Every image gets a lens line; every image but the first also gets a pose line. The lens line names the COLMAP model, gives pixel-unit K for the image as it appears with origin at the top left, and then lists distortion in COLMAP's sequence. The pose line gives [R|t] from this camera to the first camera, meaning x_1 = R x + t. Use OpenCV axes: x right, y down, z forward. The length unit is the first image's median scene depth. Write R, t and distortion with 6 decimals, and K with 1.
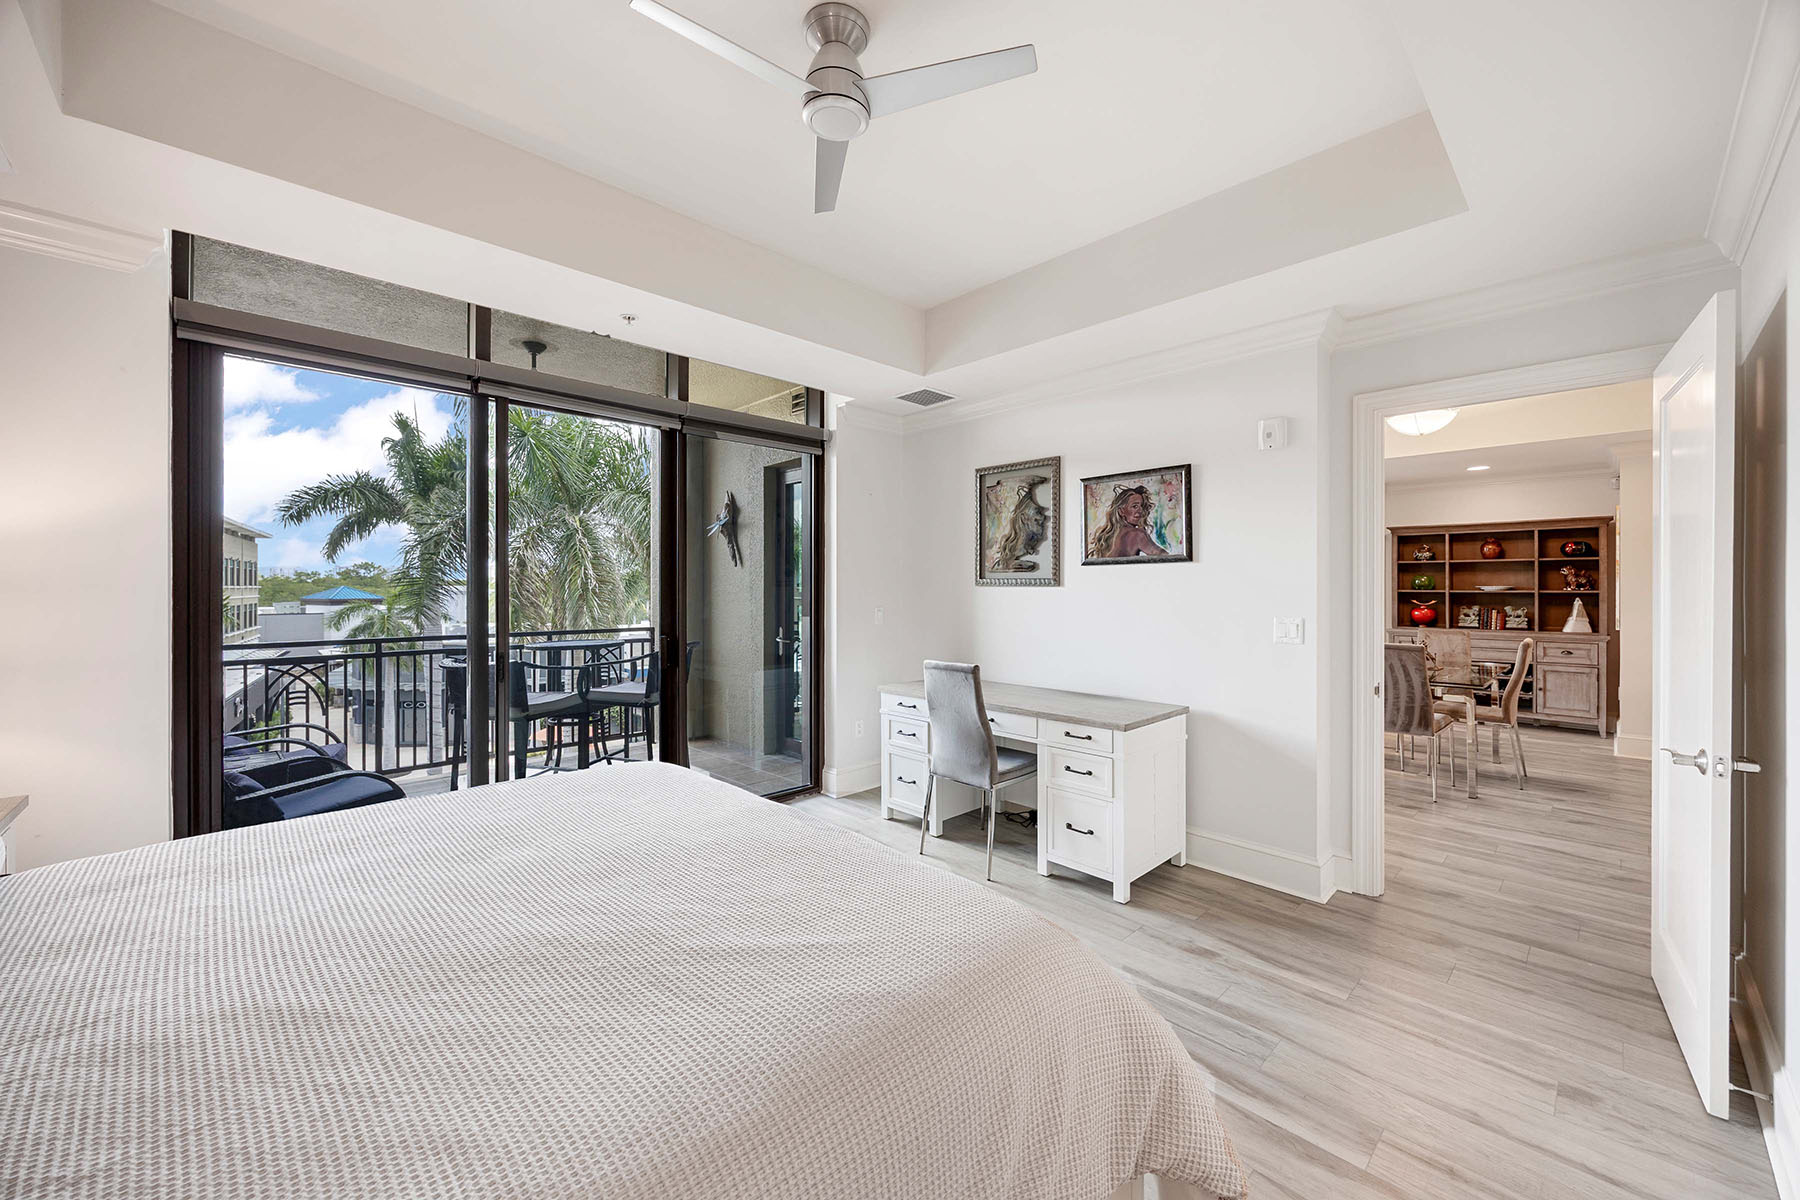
lens RADIAL K [[691.2, 0, 892.9], [0, 691.2, 585.5], [0, 0, 1]] dist [-0.000843, -0.000038]
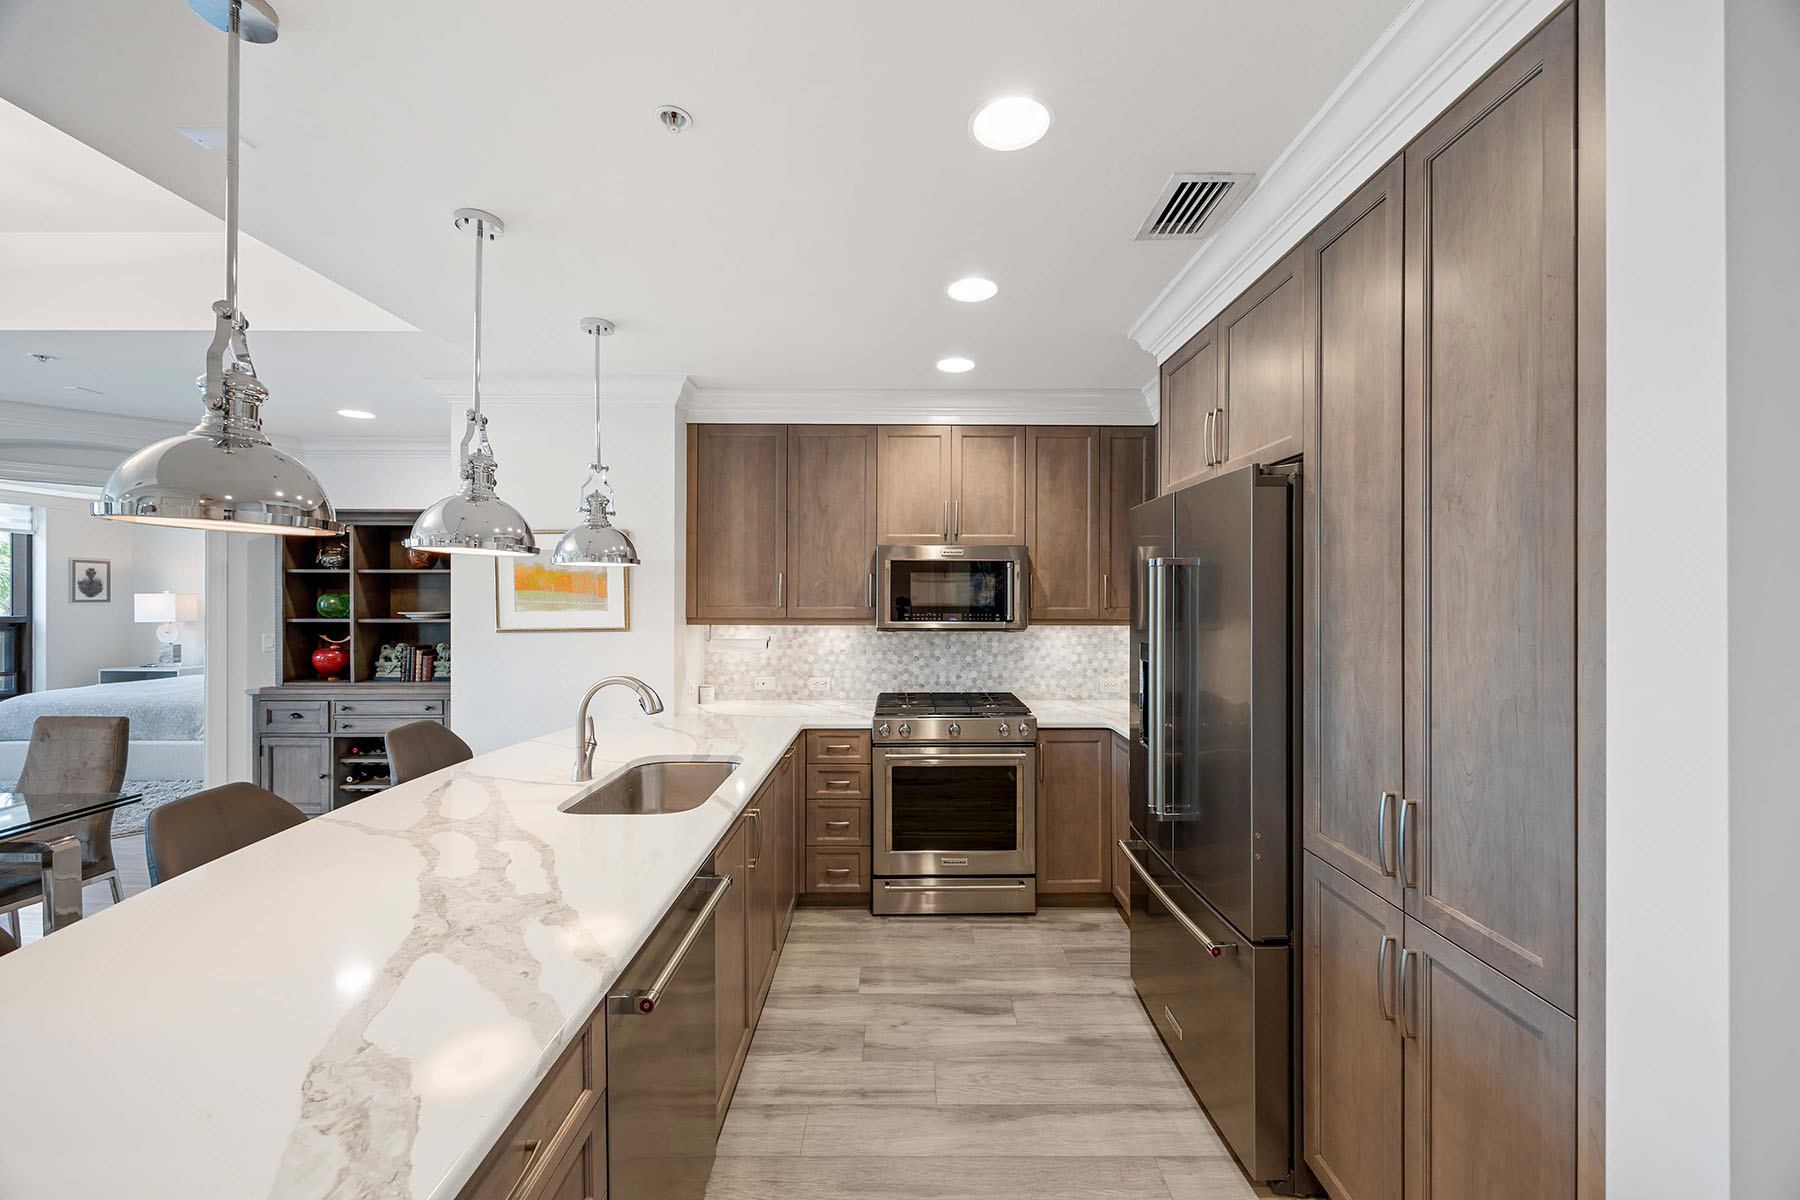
lens RADIAL K [[679.8, 0, 900.0], [0, 679.8, 600.0], [0, 0, 1]] dist [-0.002606, -0.000314]
pose [[0.704345, -0.003820, 0.709848, 0.456140], [-0.000841, 0.999980, 0.006215, -0.008678], [-0.709858, -0.004975, 0.704328, 0.157464]]
